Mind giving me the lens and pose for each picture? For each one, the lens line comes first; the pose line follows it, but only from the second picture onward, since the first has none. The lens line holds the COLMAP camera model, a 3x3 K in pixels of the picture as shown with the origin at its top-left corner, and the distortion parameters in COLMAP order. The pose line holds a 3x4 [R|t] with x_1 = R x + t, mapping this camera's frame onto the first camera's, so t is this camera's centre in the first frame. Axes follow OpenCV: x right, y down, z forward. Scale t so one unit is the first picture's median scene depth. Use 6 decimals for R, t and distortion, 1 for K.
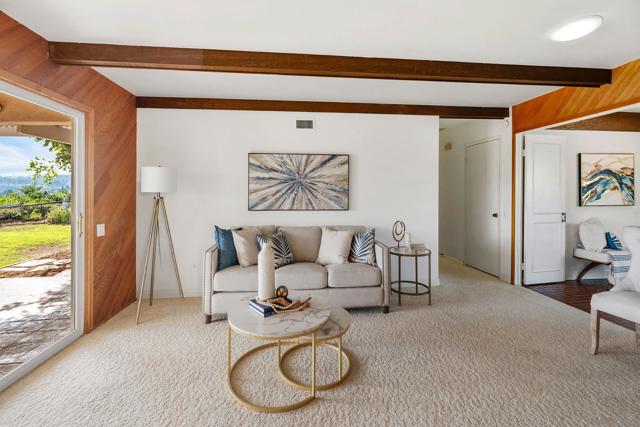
lens RADIAL K [[276.6, 0, 299.7], [0, 276.6, 192.6], [0, 0, 1]] dist [0.000605, -0.000748]
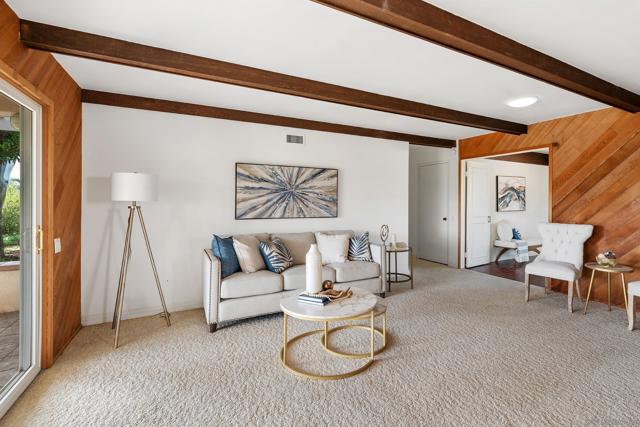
lens RADIAL K [[276.6, 0, 312.9], [0, 276.6, 202.5], [0, 0, 1]] dist [0.000605, -0.000748]
pose [[0.946653, 0.002205, 0.322247, -0.362840], [-0.002195, 0.999998, -0.000394, 0.003197], [-0.322247, -0.000335, 0.946656, -0.074663]]
